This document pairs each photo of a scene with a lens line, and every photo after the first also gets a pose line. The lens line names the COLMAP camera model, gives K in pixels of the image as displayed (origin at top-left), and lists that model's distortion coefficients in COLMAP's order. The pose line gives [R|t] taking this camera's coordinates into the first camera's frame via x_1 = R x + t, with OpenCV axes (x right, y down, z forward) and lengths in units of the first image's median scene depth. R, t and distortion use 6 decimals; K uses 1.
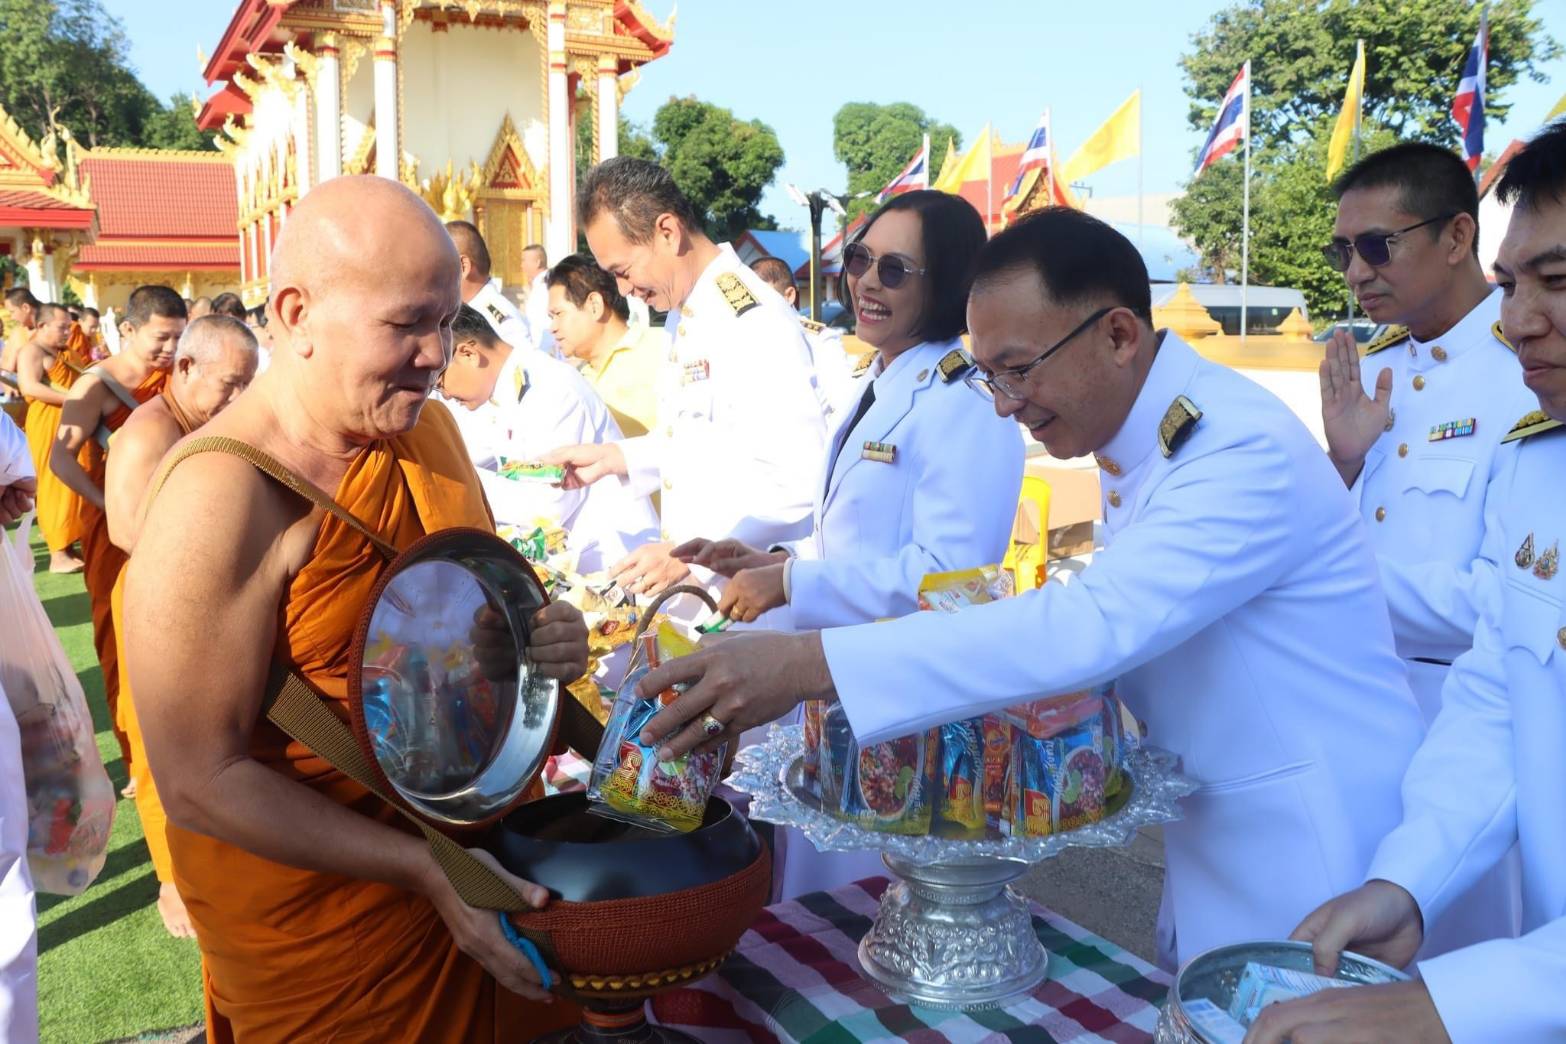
lens RADIAL K [[1319.5, 0, 783.0], [0, 1319.5, 522.0], [0, 0, 1]] dist [-0.177709, 0.156561]
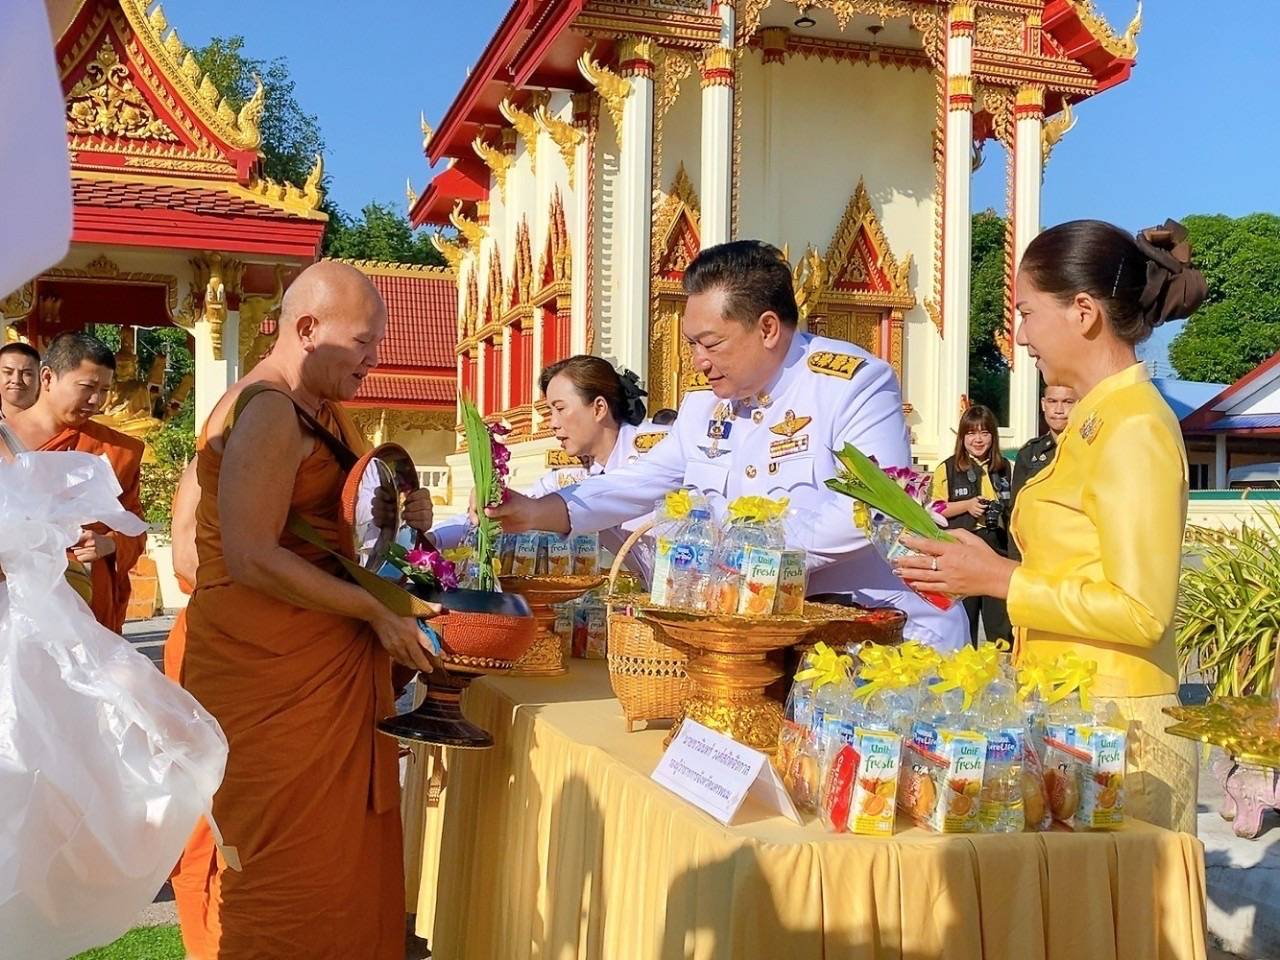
lens RADIAL K [[1448.3, 0, 641.4], [0, 1448.3, 455.4], [0, 0, 1]] dist [0.156408, -0.373752]
pose [[0.973834, 0.012387, -0.226921, -0.158572], [-0.053039, 0.983327, -0.173939, -0.031696], [0.220983, 0.181424, 0.958255, 0.264815]]
